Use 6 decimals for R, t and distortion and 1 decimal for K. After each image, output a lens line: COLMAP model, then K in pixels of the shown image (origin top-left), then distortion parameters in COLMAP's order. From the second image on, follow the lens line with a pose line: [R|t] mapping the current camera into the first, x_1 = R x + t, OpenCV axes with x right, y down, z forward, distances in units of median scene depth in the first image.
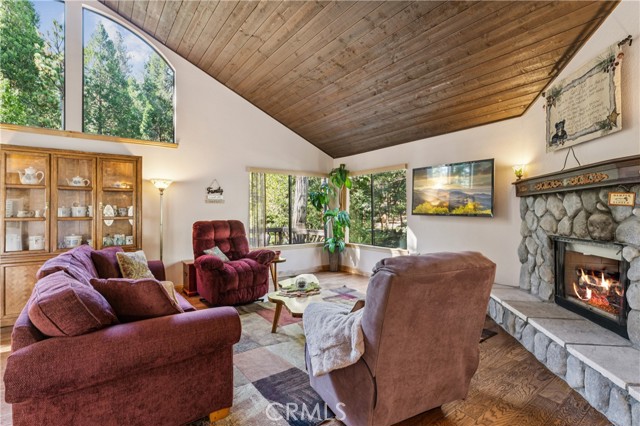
lens RADIAL K [[292.8, 0, 315.6], [0, 292.8, 213.5], [0, 0, 1]] dist [0.000642, 0.000168]
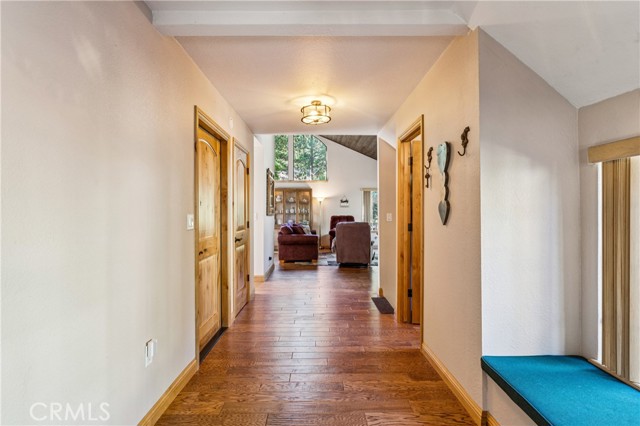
lens RADIAL K [[328.4, 0, 320.9], [0, 328.4, 212.7], [0, 0, 1]] dist [0.000271, 0.000001]
pose [[0.810627, 0.007386, -0.585517, 1.047409], [-0.013206, 0.999897, -0.005669, 0.019960], [0.585414, 0.012328, 0.810640, -1.146742]]
